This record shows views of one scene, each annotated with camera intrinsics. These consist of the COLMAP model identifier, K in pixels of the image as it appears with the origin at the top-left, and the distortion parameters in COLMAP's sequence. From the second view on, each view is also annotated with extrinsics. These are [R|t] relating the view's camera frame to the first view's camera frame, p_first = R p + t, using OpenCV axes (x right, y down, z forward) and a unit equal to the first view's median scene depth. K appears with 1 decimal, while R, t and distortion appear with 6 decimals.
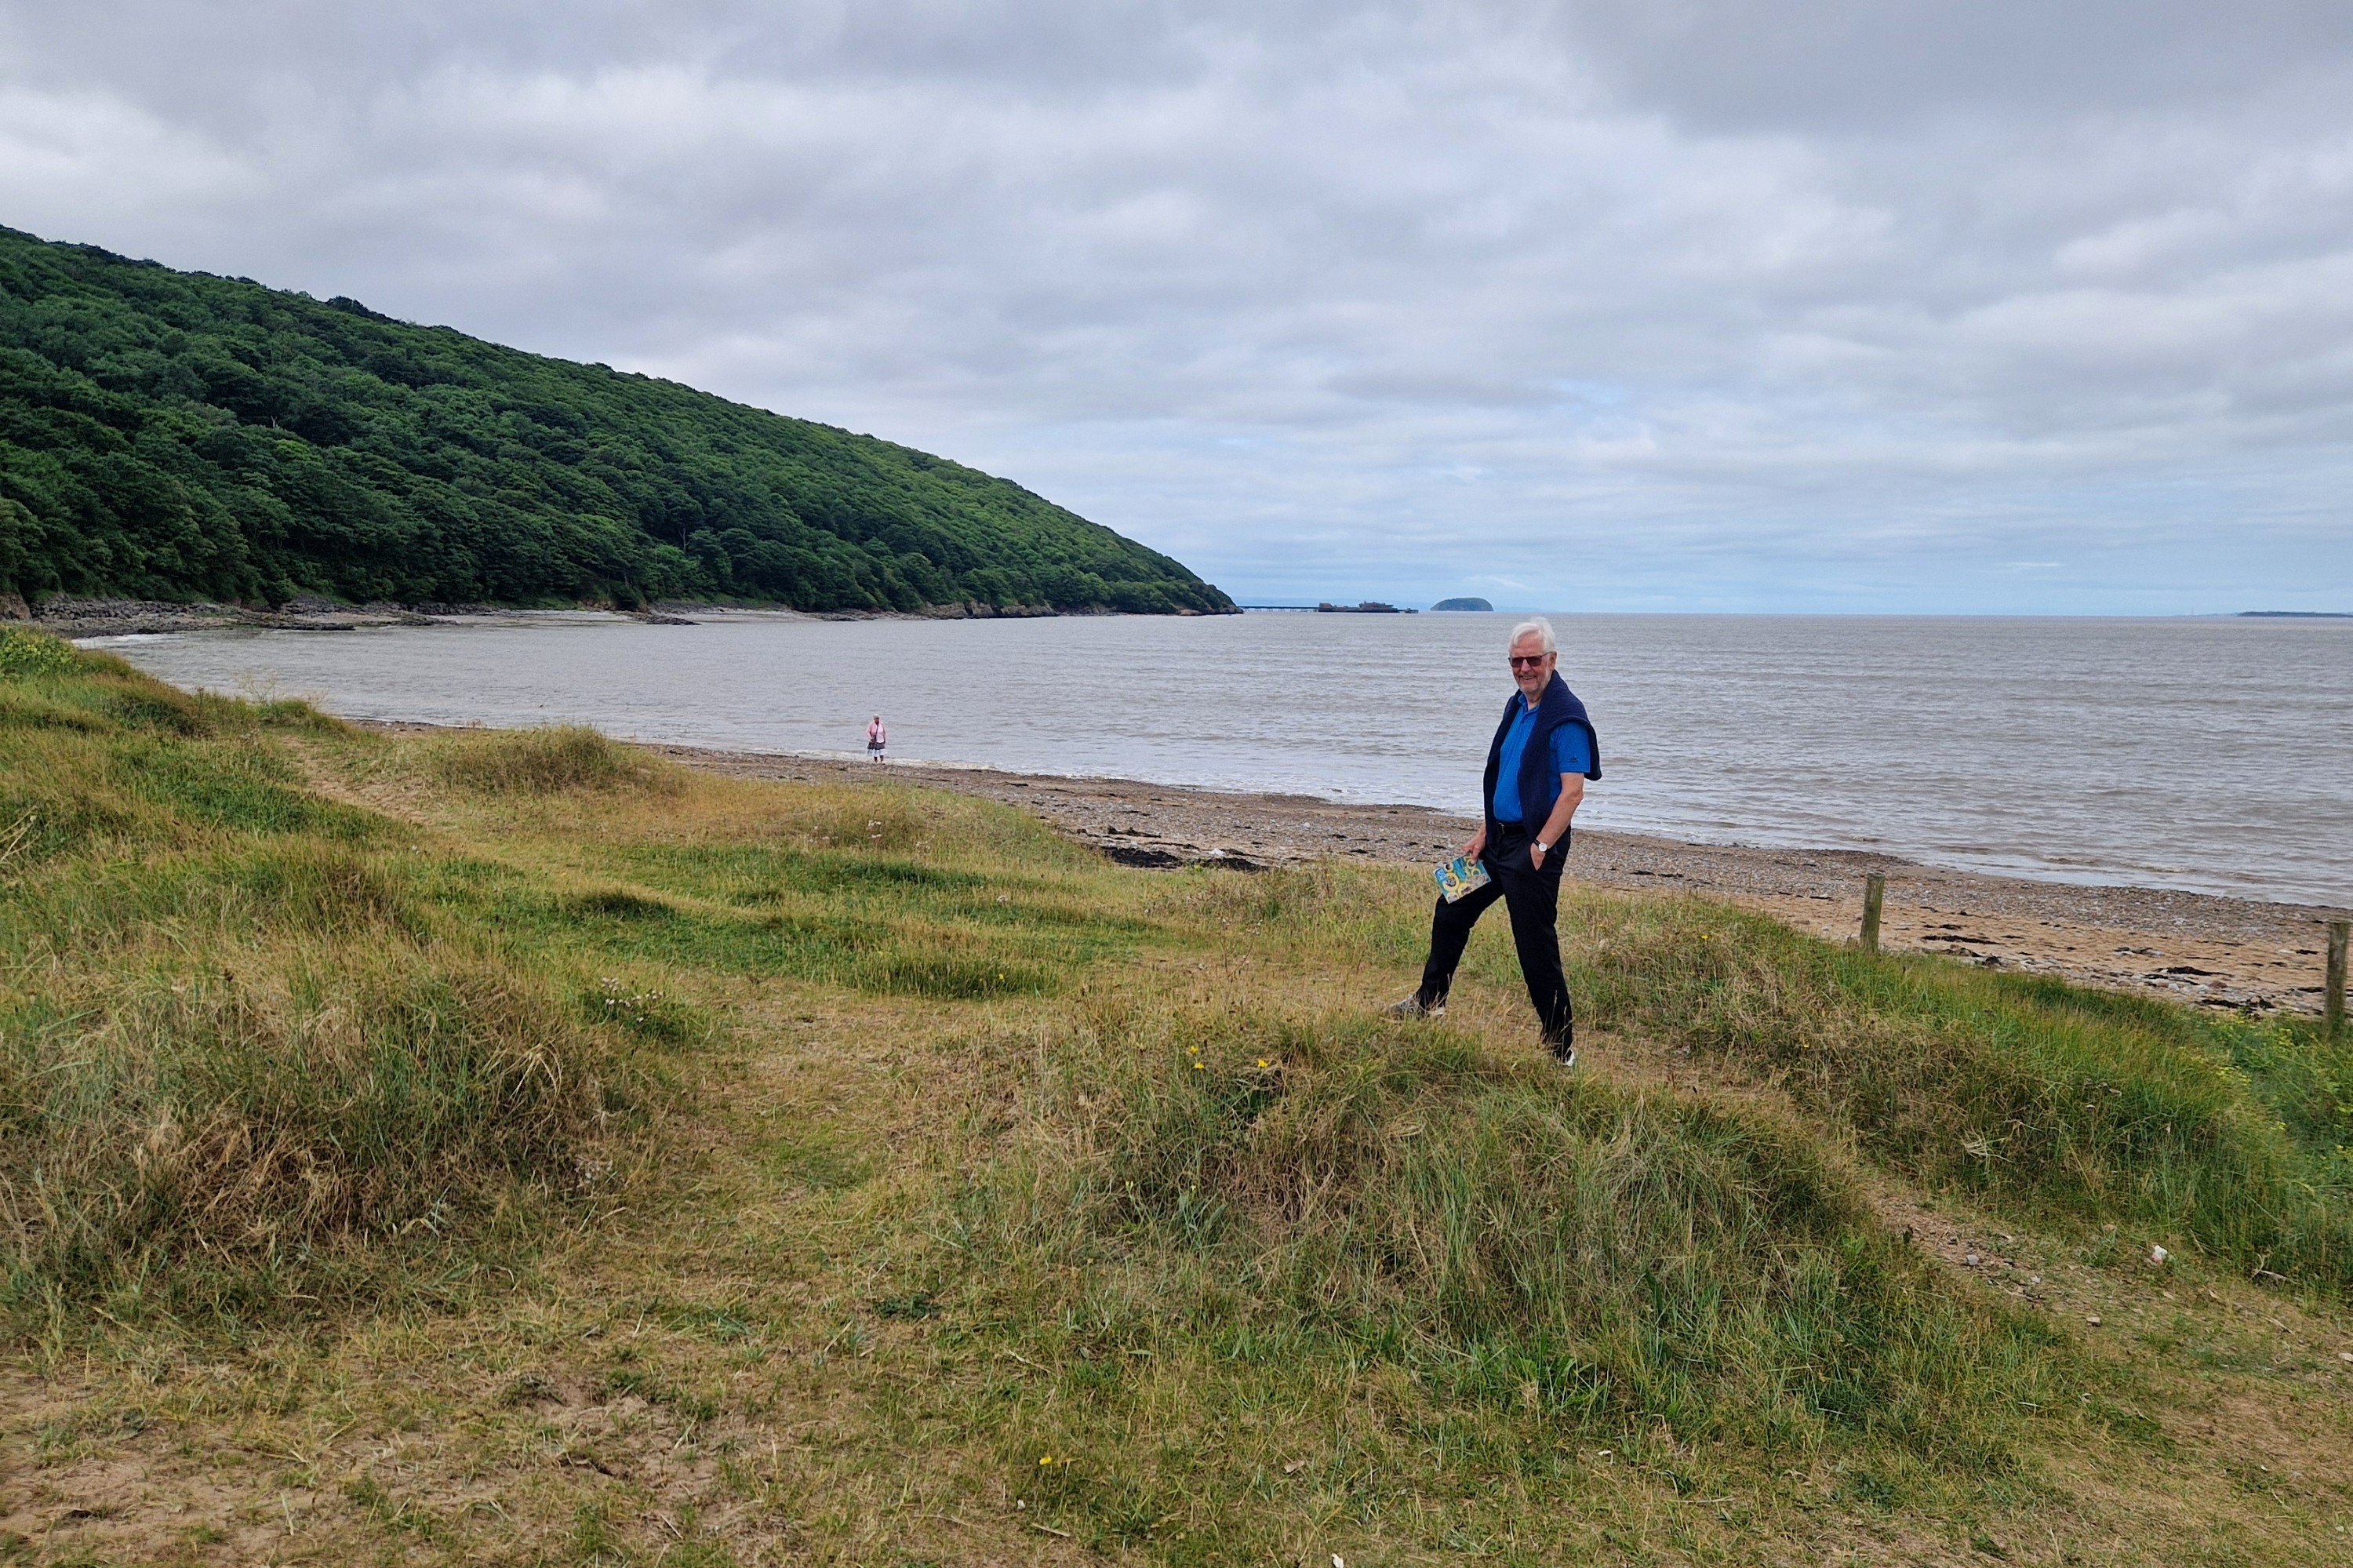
lens RADIAL K [[1529.9, 0, 1176.5], [0, 1529.9, 784.0], [0, 0, 1]] dist [0.048385, 0.002061]
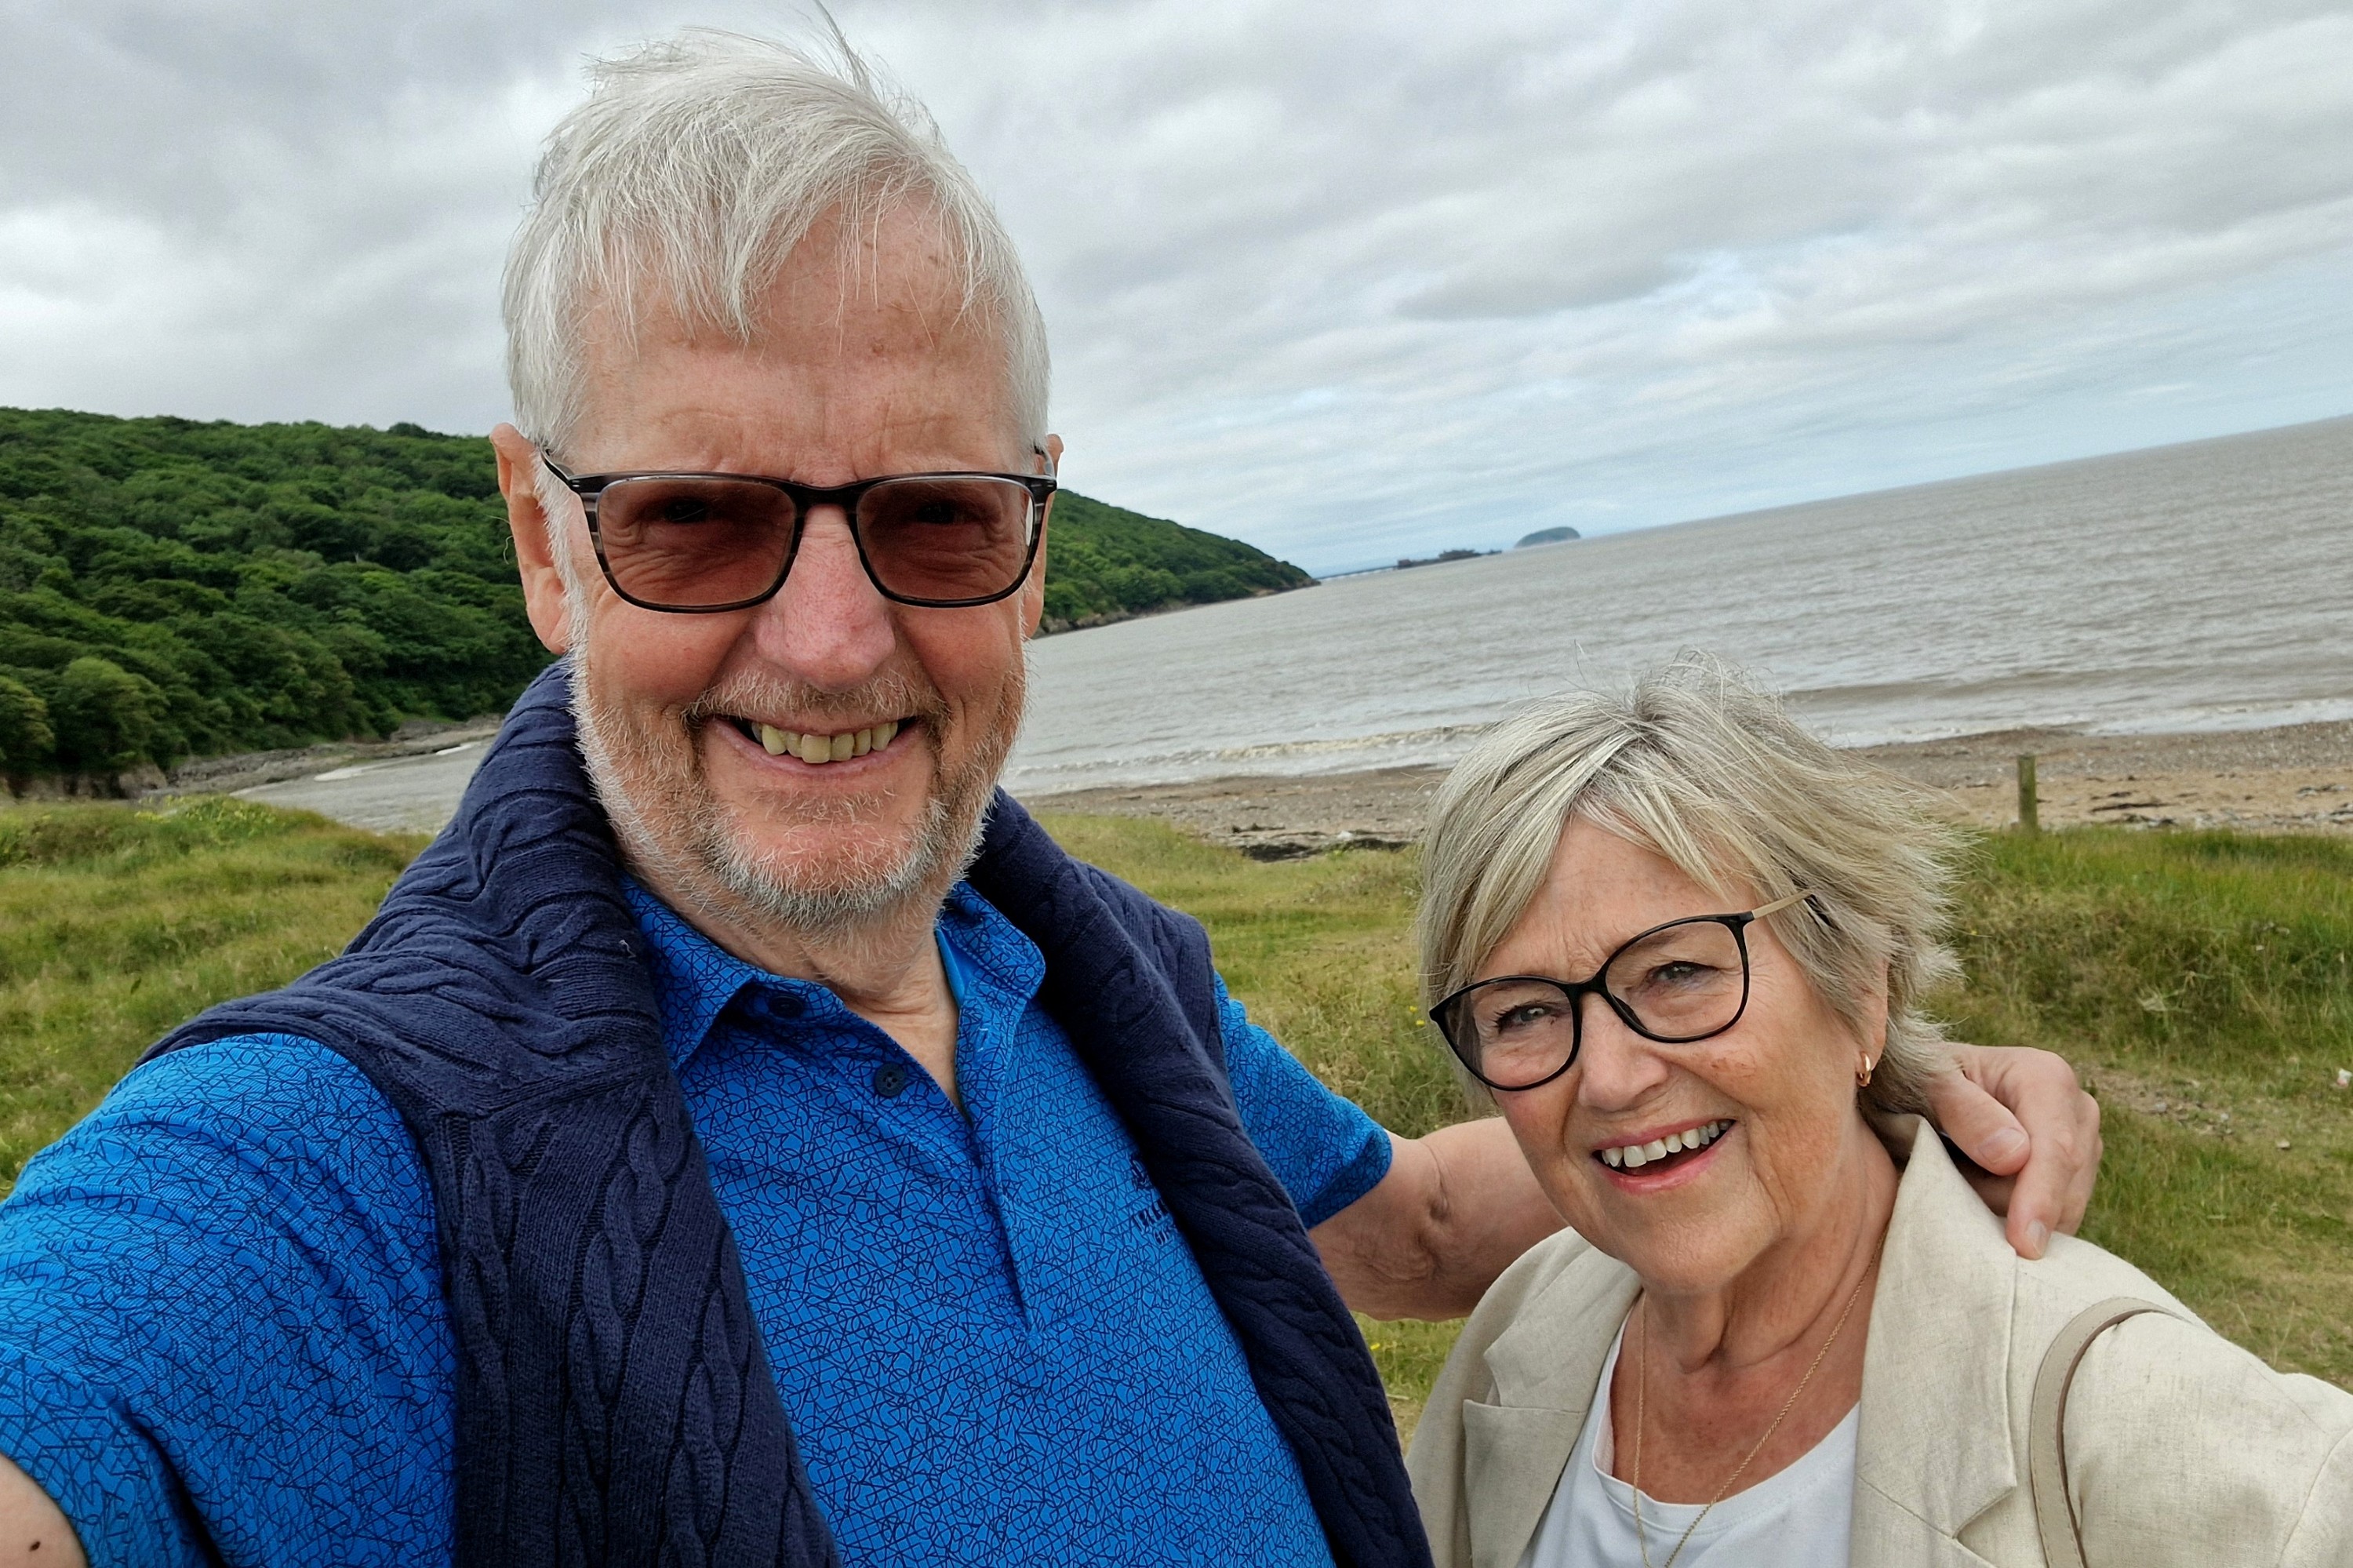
lens RADIAL K [[1691.9, 0, 1176.5], [0, 1691.9, 784.0], [0, 0, 1]] dist [0.068369, -0.047121]
pose [[0.987189, -0.154034, -0.041607, -0.031594], [0.154280, 0.988023, 0.002747, -0.007658], [0.040686, -0.009131, 0.999130, -0.094934]]
